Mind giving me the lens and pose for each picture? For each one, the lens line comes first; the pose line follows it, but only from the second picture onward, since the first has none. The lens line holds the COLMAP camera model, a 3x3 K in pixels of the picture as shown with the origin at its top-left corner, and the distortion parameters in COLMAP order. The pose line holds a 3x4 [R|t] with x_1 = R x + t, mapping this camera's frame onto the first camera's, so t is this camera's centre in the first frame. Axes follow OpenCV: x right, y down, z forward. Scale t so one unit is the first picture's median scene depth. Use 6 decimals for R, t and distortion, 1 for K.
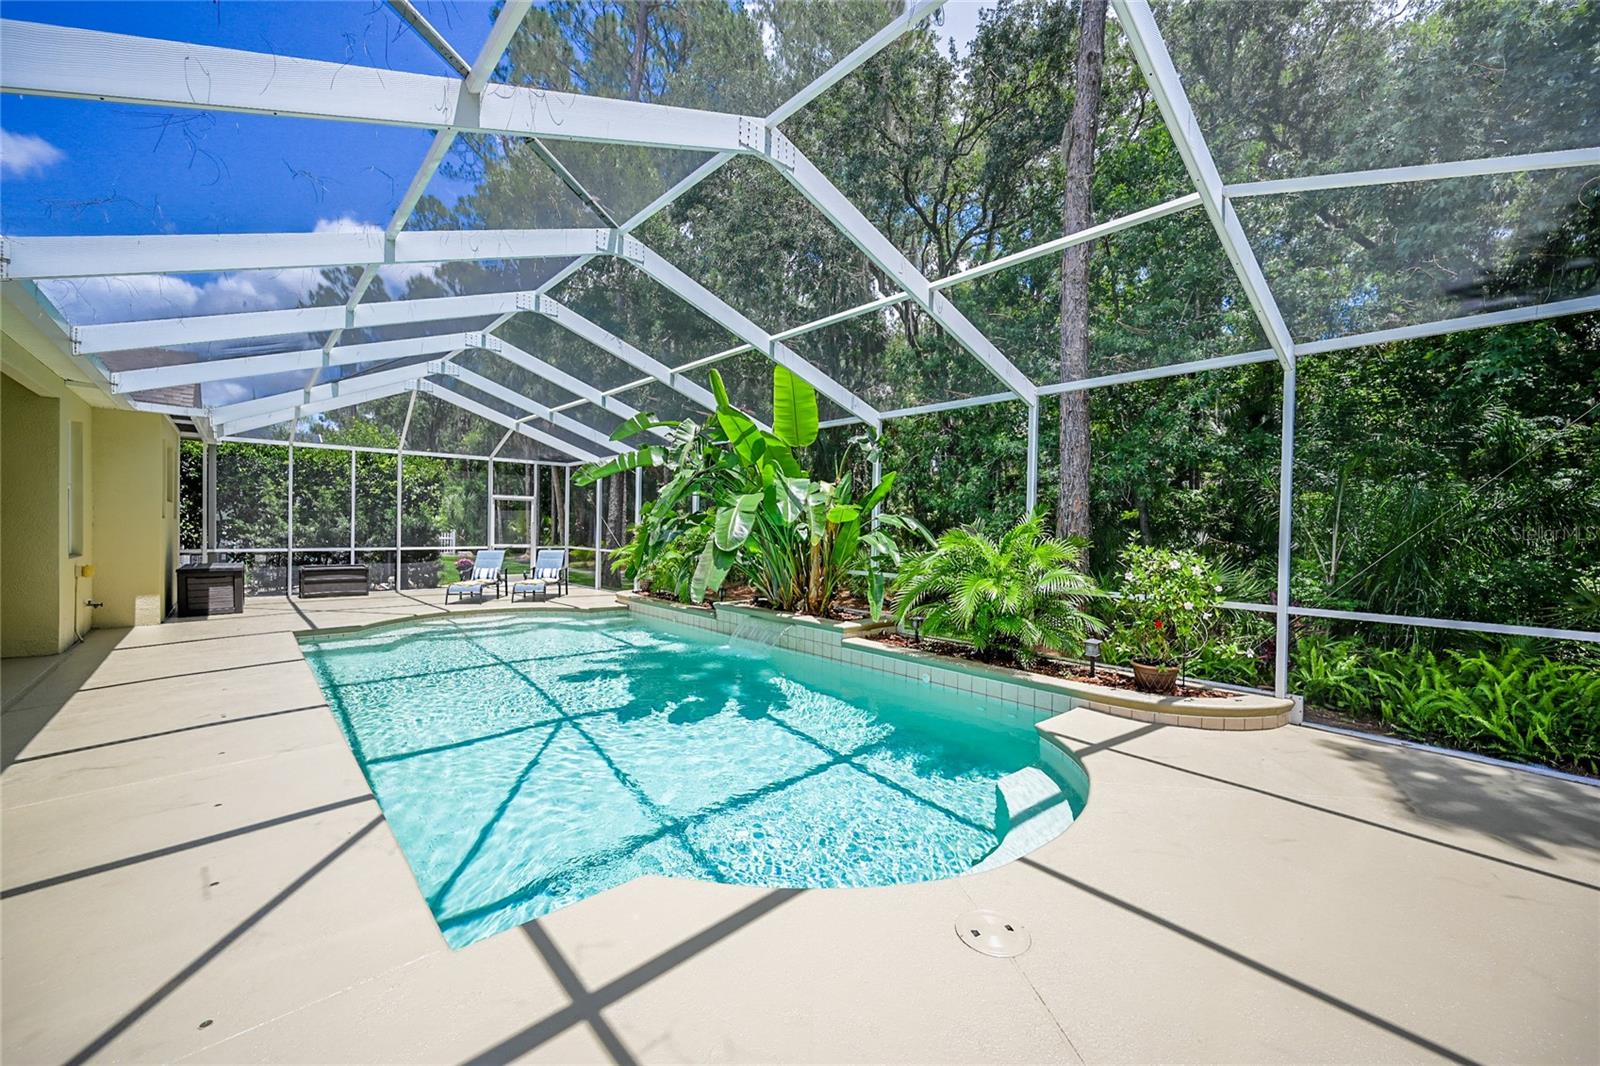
lens RADIAL K [[628.2, 0, 800.0], [0, 628.2, 533.0], [0, 0, 1]] dist [-0.000641, -0.000086]
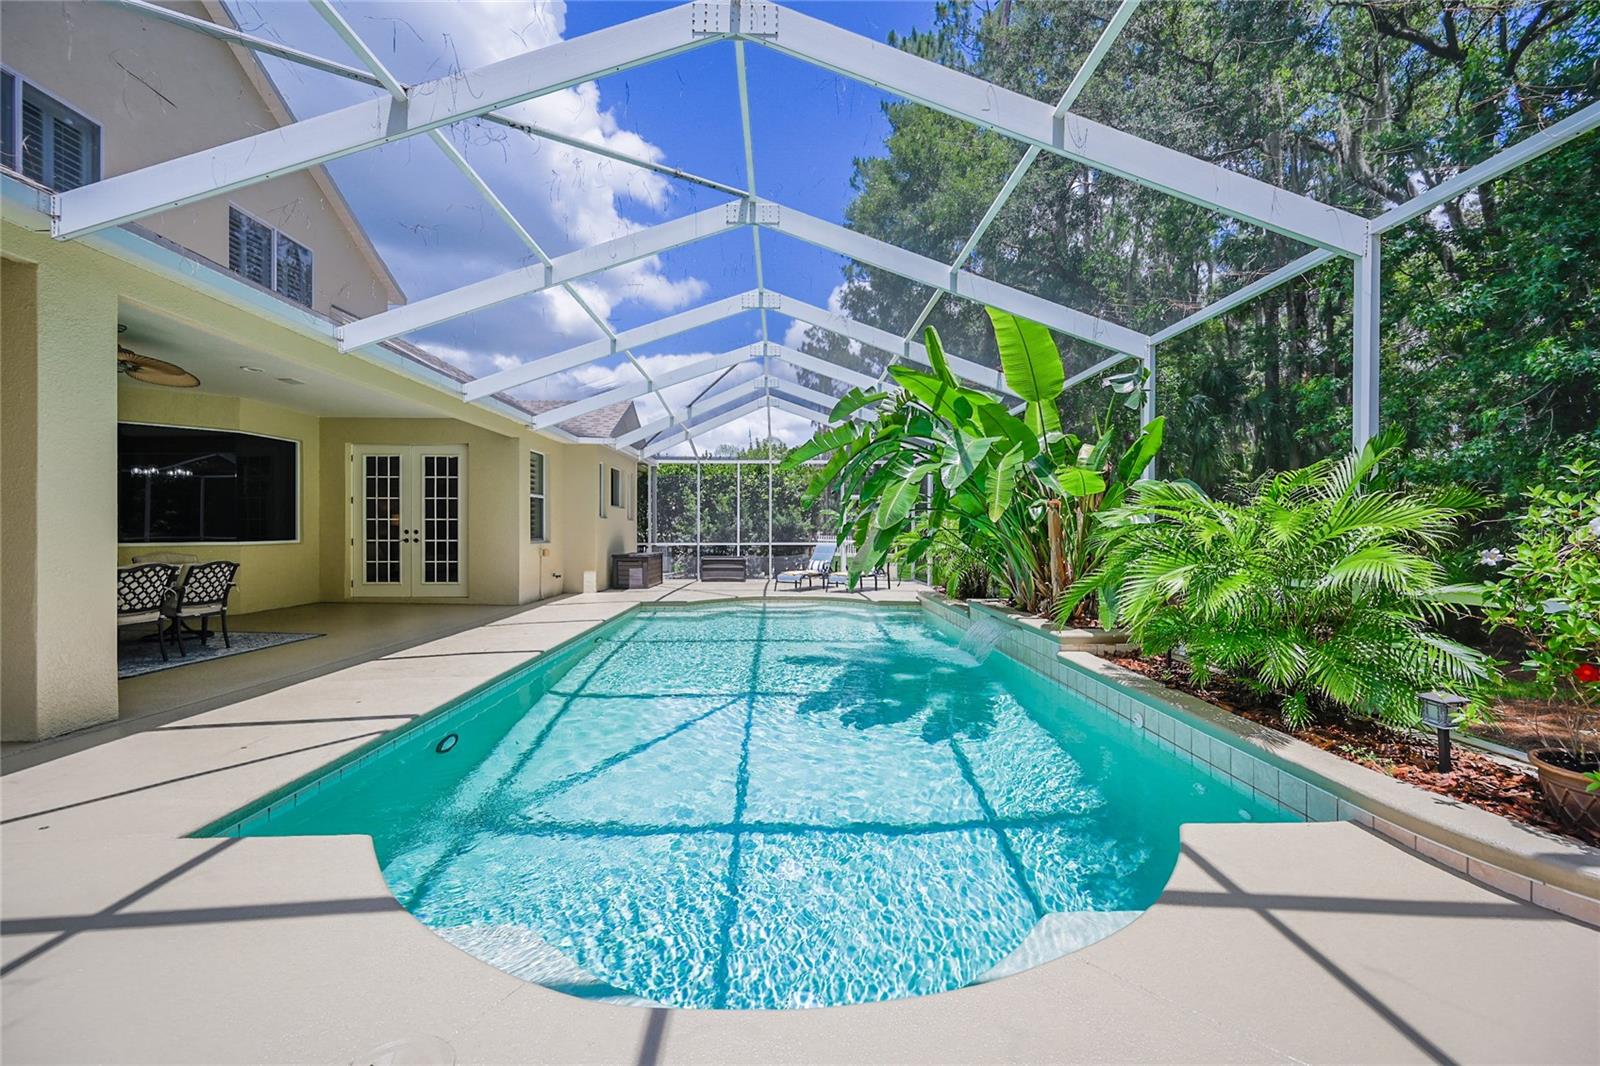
lens RADIAL K [[628.2, 0, 800.0], [0, 628.2, 533.0], [0, 0, 1]] dist [-0.000641, -0.000086]
pose [[0.772768, -0.011310, -0.634588, 0.324089], [0.004805, 0.999917, -0.011970, 0.040385], [0.634670, 0.006201, 0.772758, 0.257502]]
